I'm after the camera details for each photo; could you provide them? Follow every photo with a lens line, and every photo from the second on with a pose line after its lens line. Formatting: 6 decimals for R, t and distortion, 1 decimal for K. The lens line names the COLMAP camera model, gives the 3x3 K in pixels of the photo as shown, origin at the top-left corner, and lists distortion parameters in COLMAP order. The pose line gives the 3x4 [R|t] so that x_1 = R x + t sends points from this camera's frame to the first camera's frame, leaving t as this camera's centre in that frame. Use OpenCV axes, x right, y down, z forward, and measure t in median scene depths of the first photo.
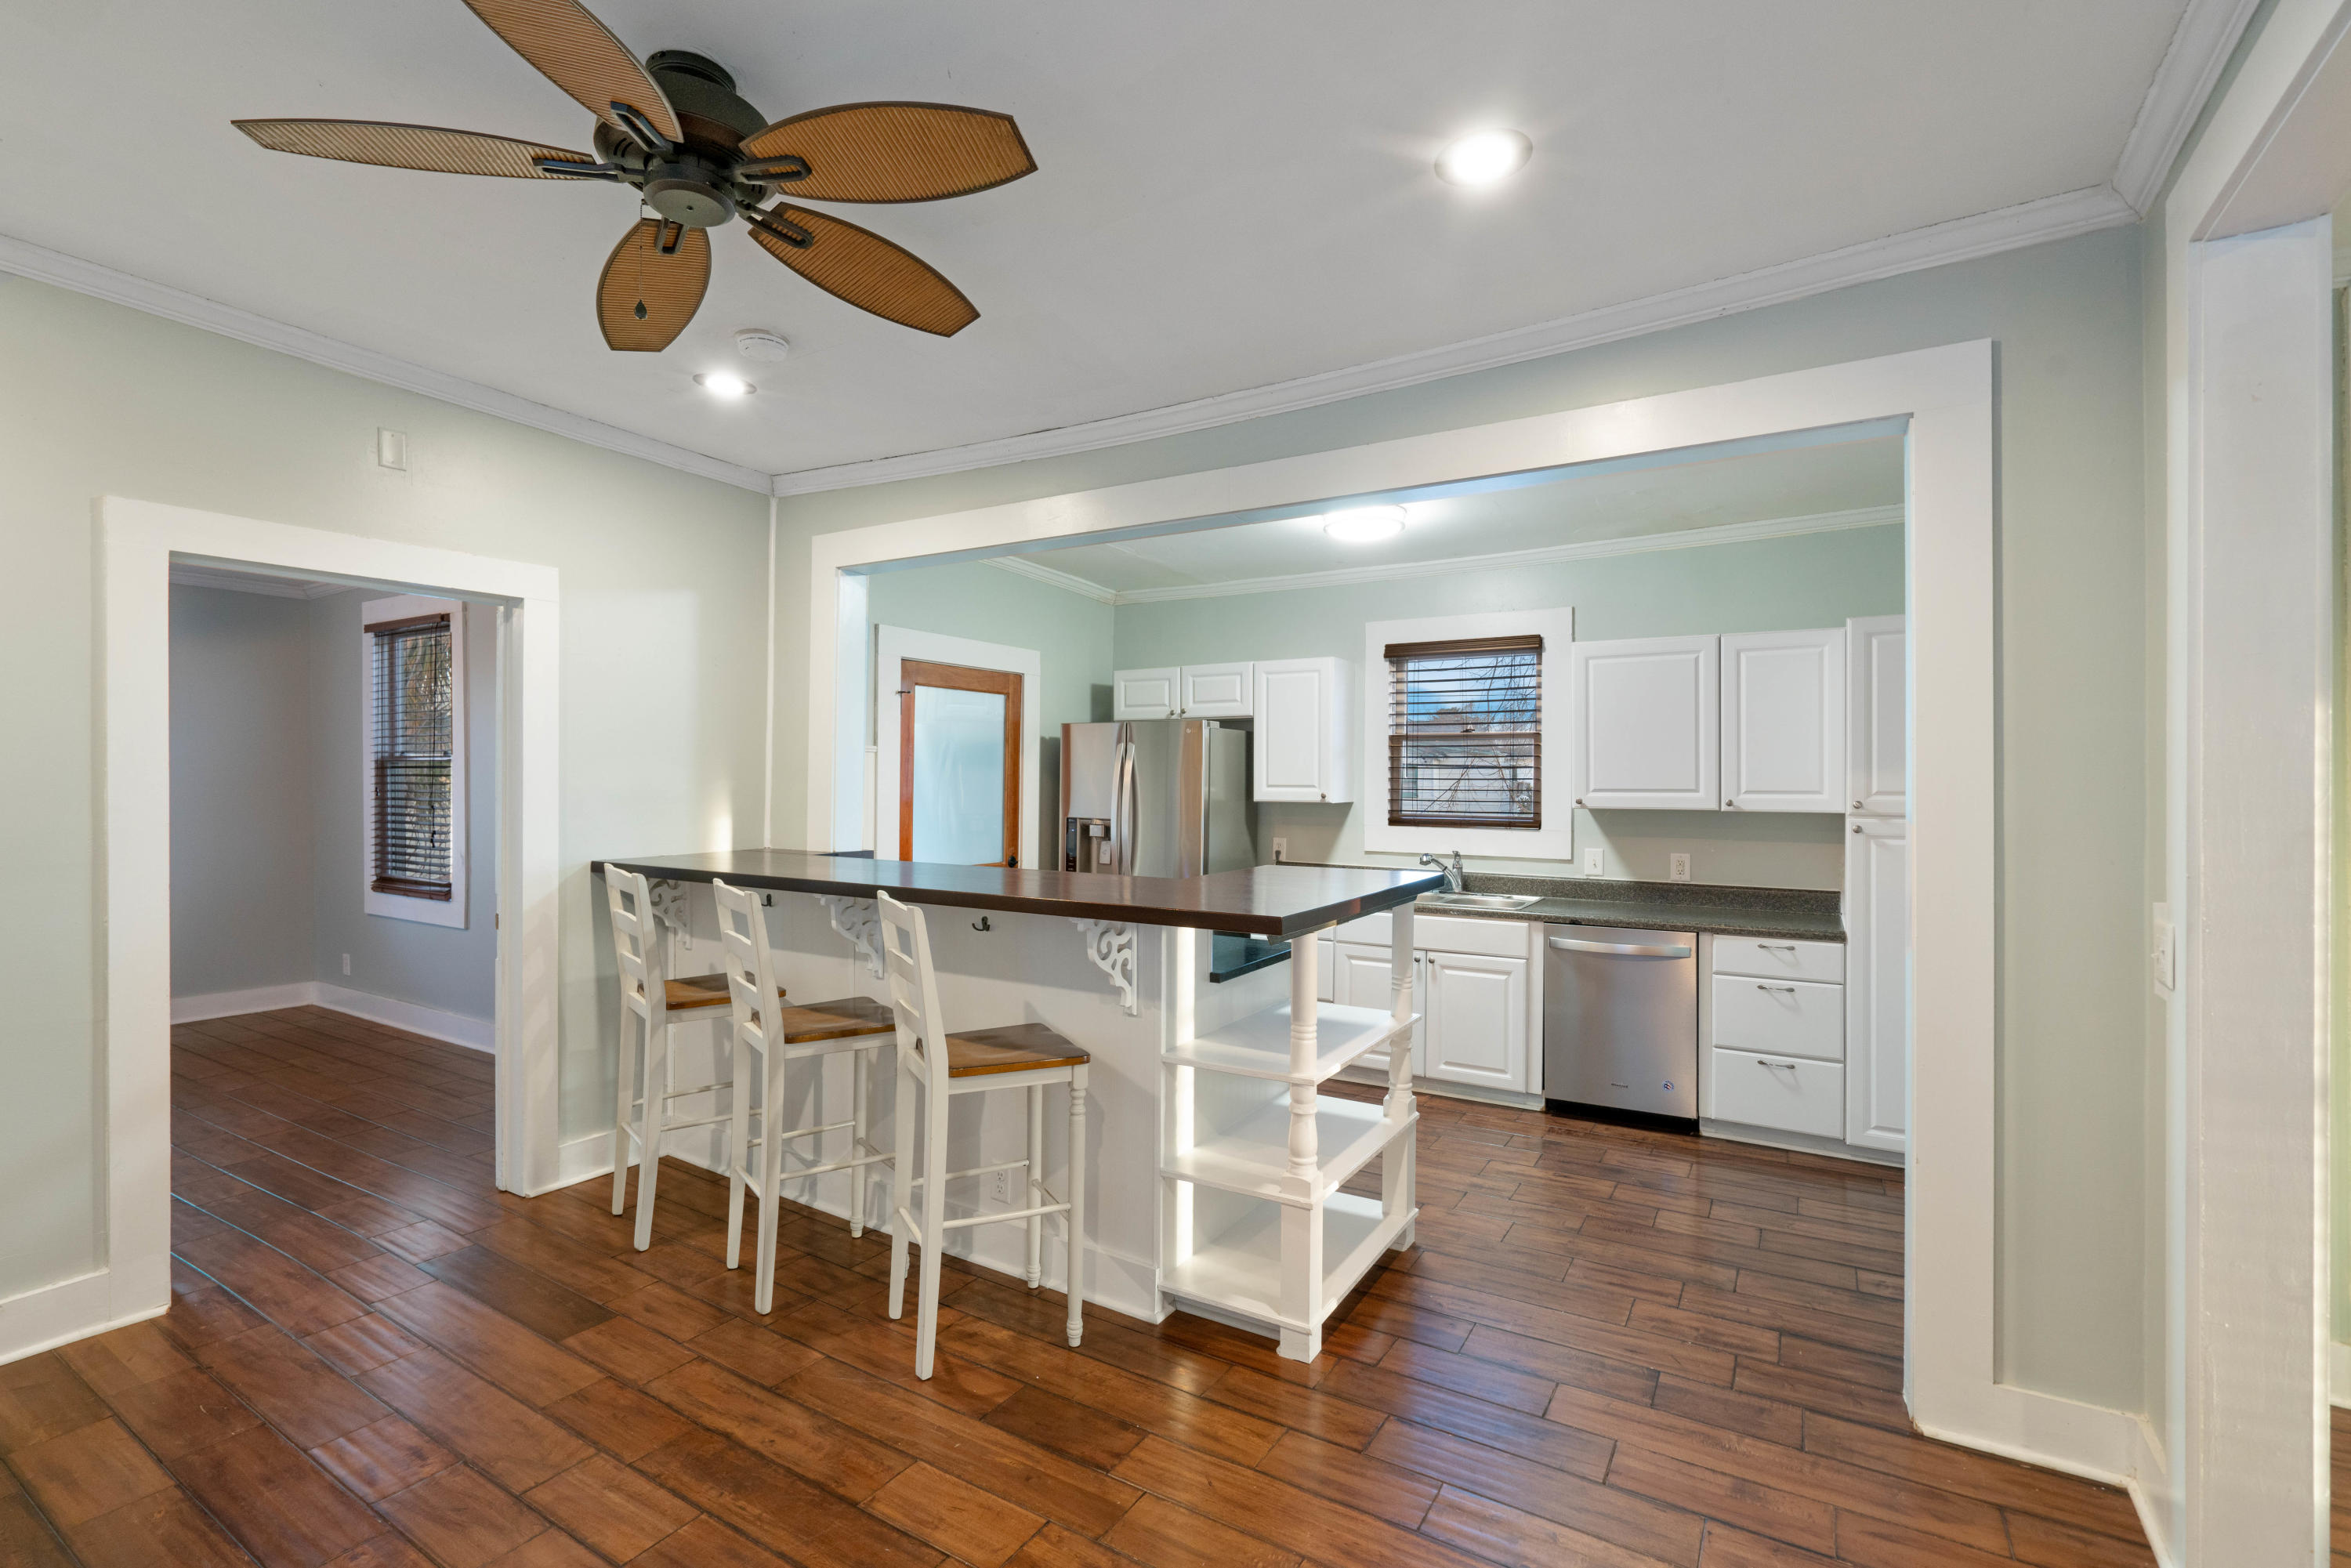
lens RADIAL K [[1057.1, 0, 1162.9], [0, 1057.1, 780.9], [0, 0, 1]] dist [-0.005139, -0.000076]
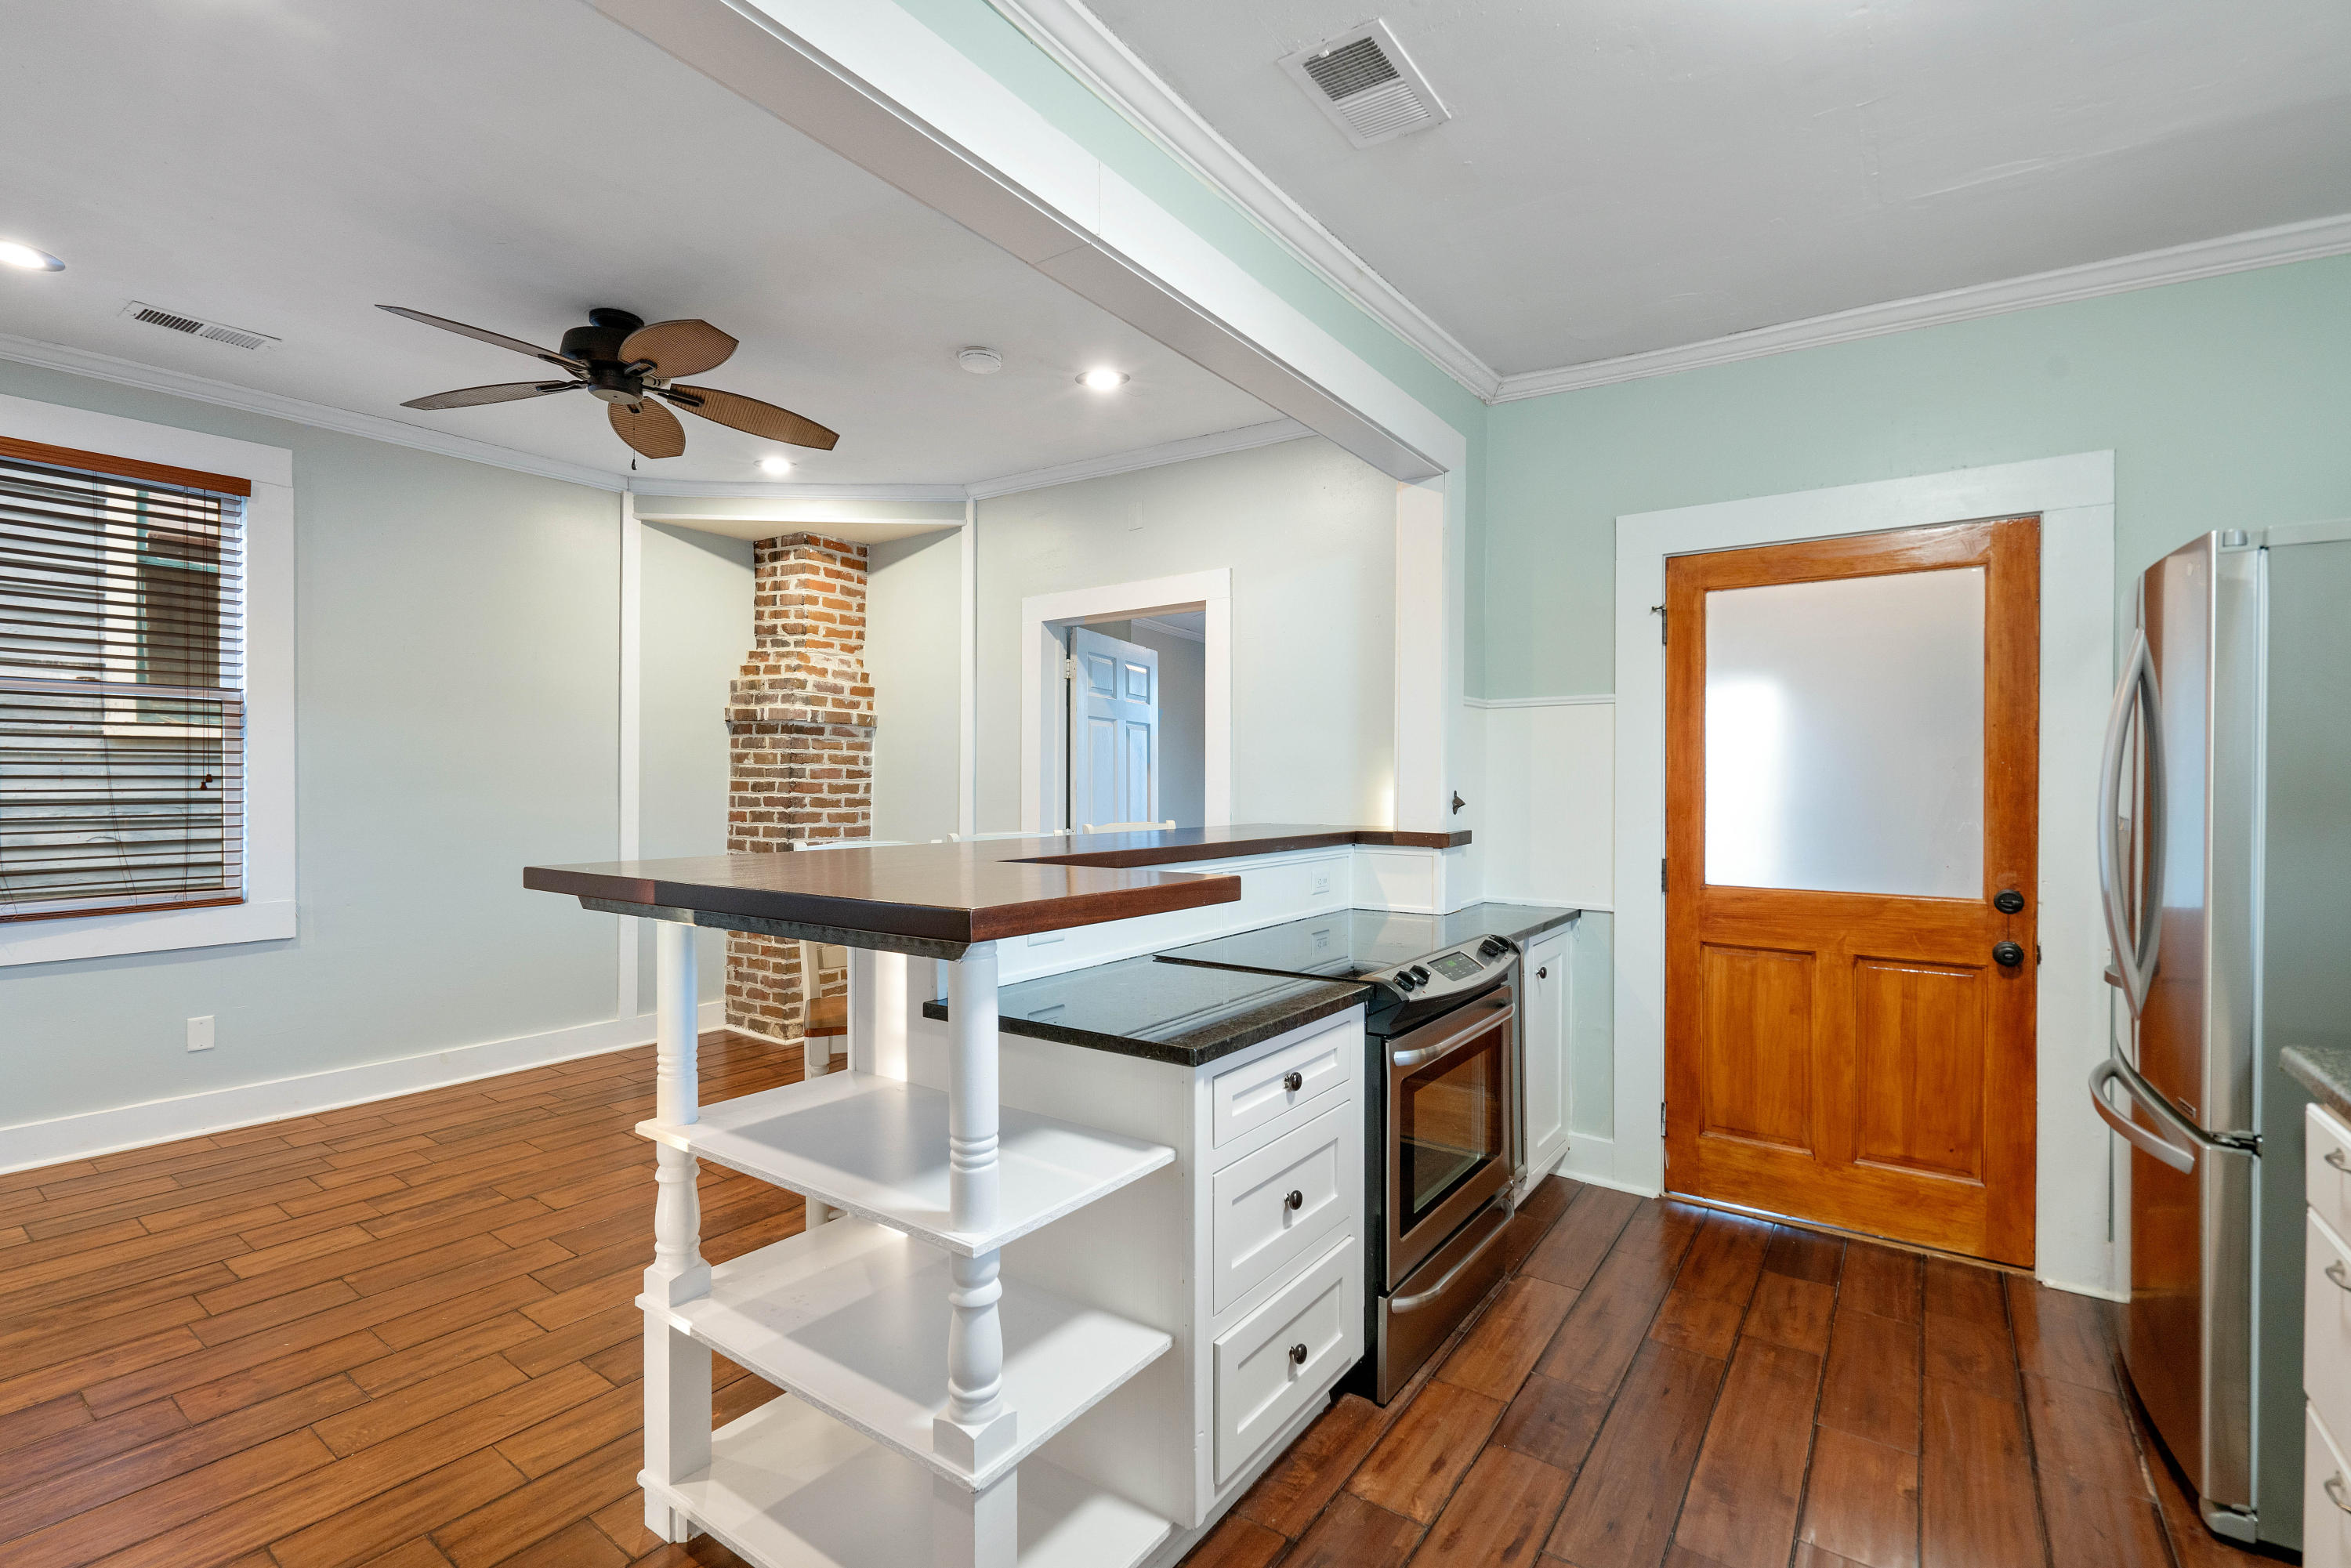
lens RADIAL K [[1057.1, 0, 1160.3], [0, 1057.1, 783.1], [0, 0, 1]] dist [-0.005139, -0.000076]
pose [[-0.070540, -0.001621, -0.997508, 0.570400], [-0.004847, 0.999987, -0.001282, 0.036564], [0.997497, 0.004744, -0.070547, 0.976748]]
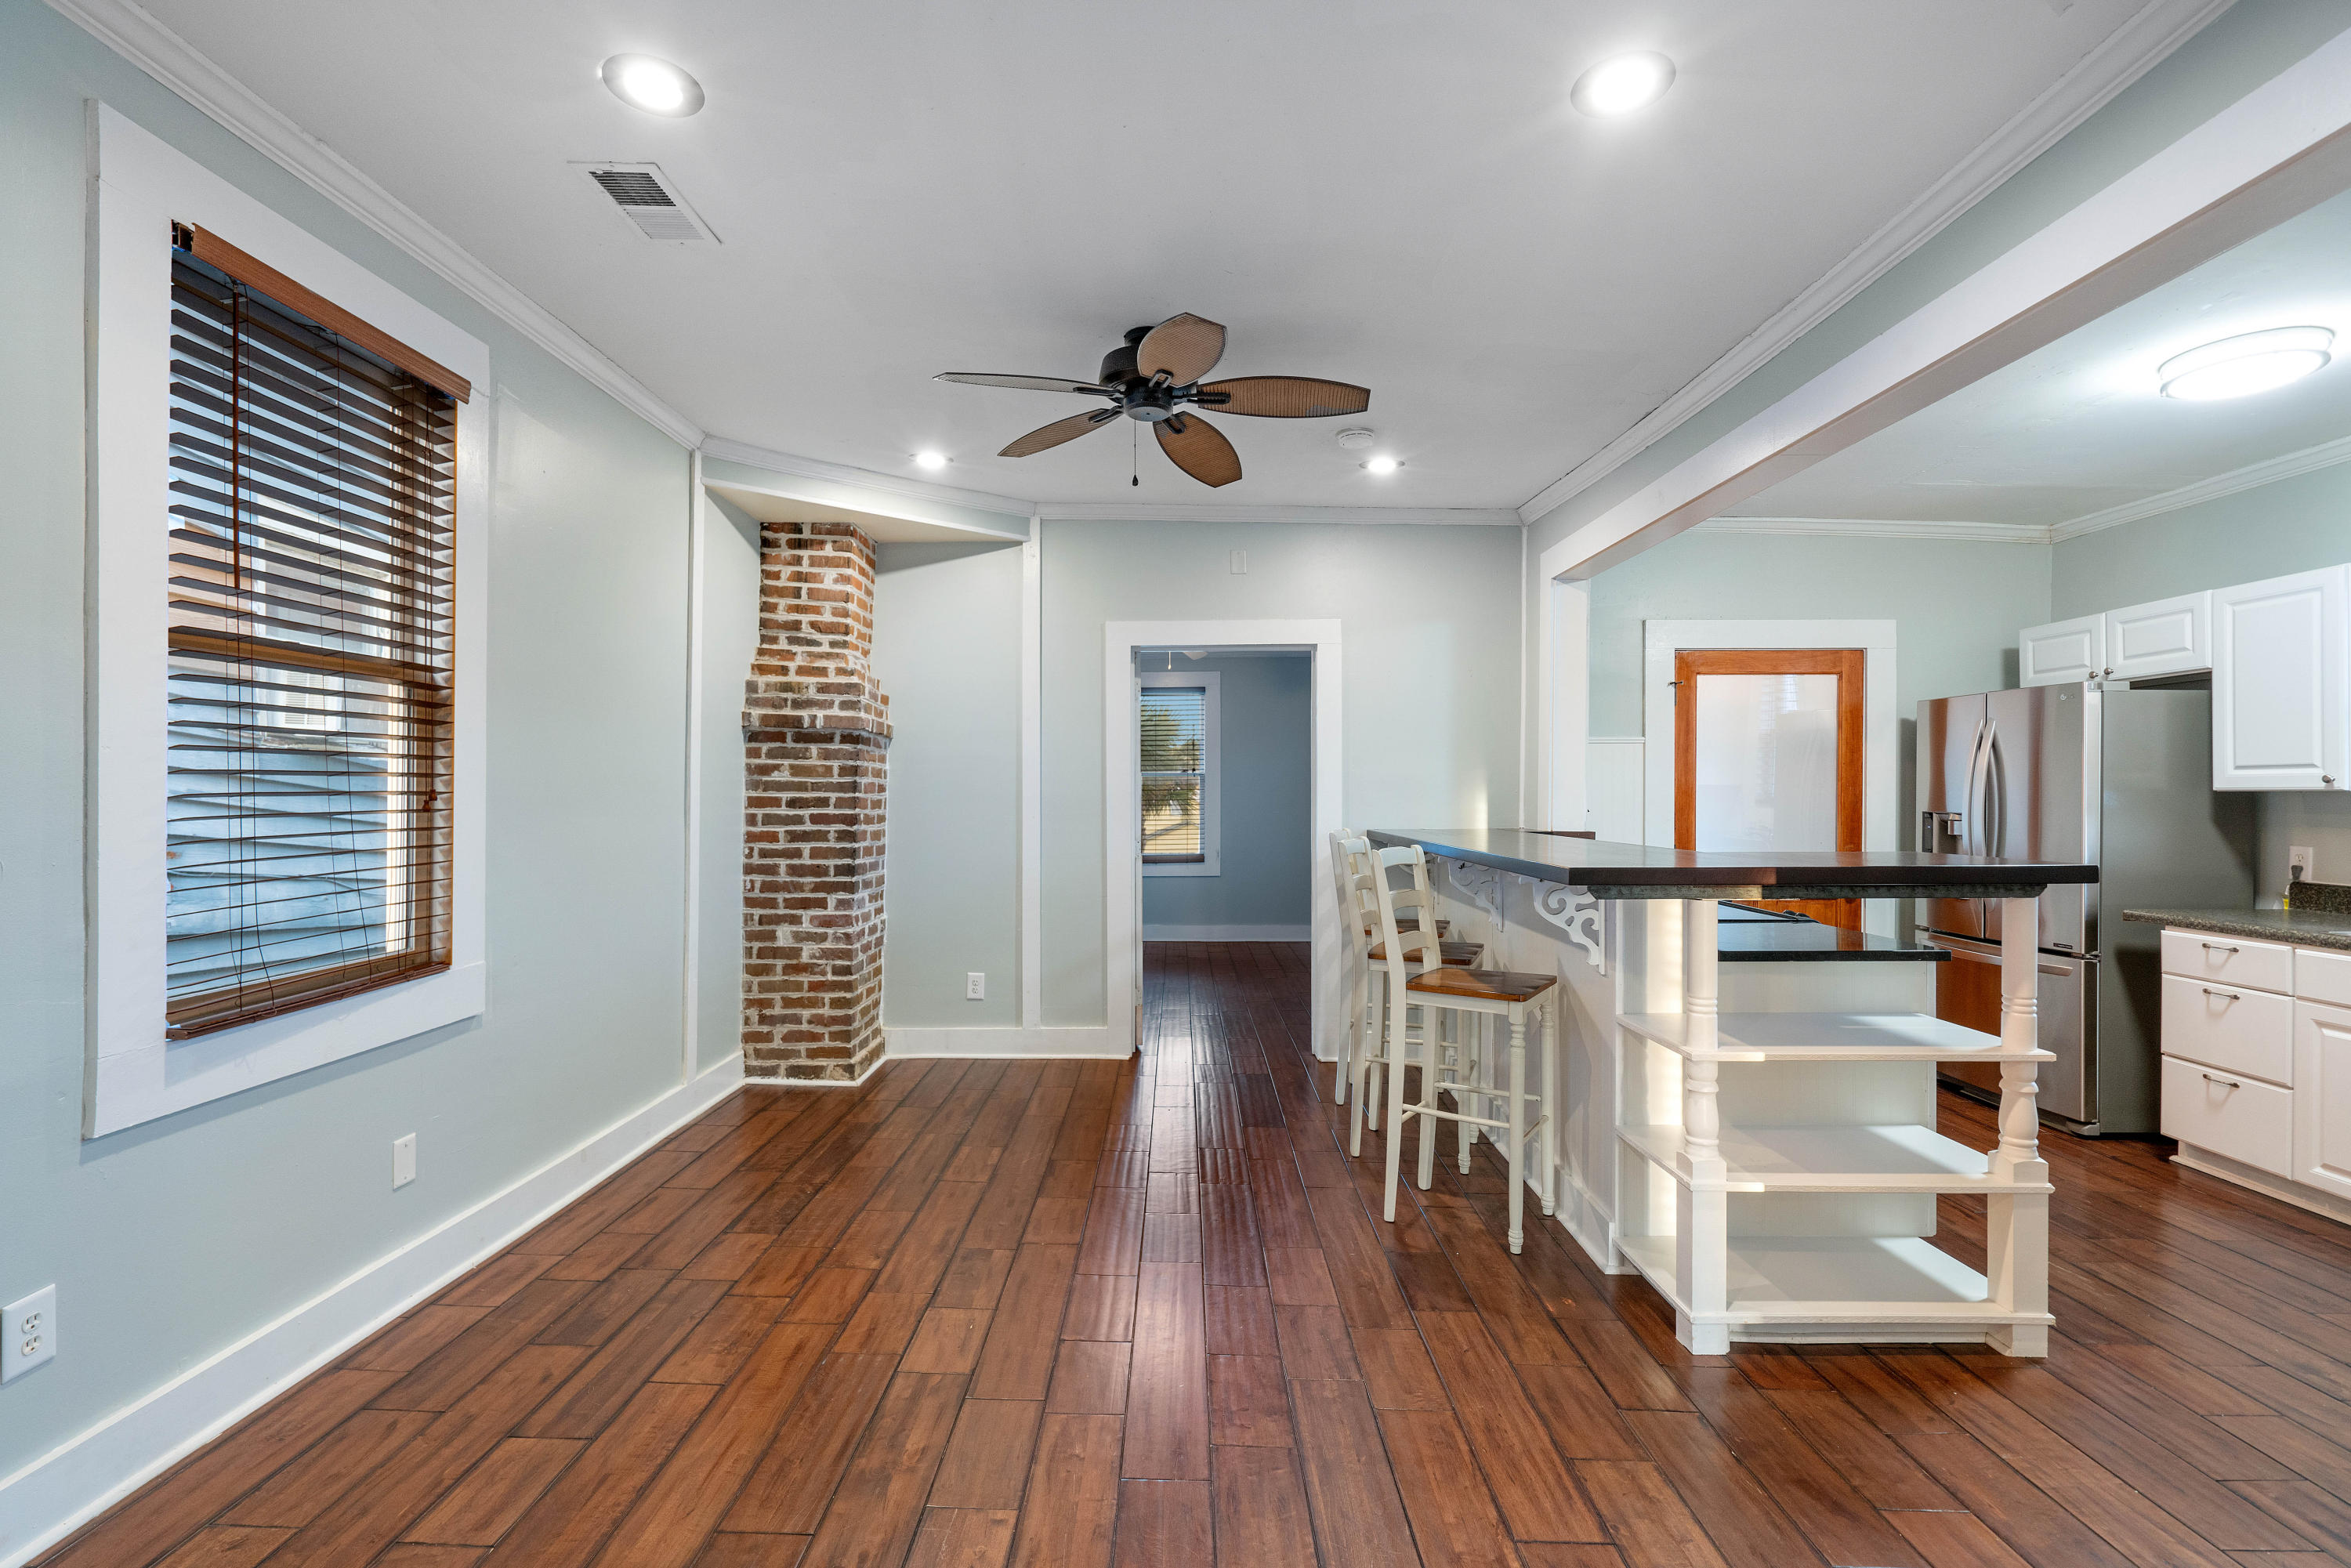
lens RADIAL K [[1057.1, 0, 1154.9], [0, 1057.1, 791.4], [0, 0, 1]] dist [-0.005139, -0.000076]
pose [[0.509567, -0.005372, -0.860414, 0.492525], [-0.000656, 0.999978, -0.006632, 0.037045], [0.860431, 0.003944, 0.509552, 0.068628]]
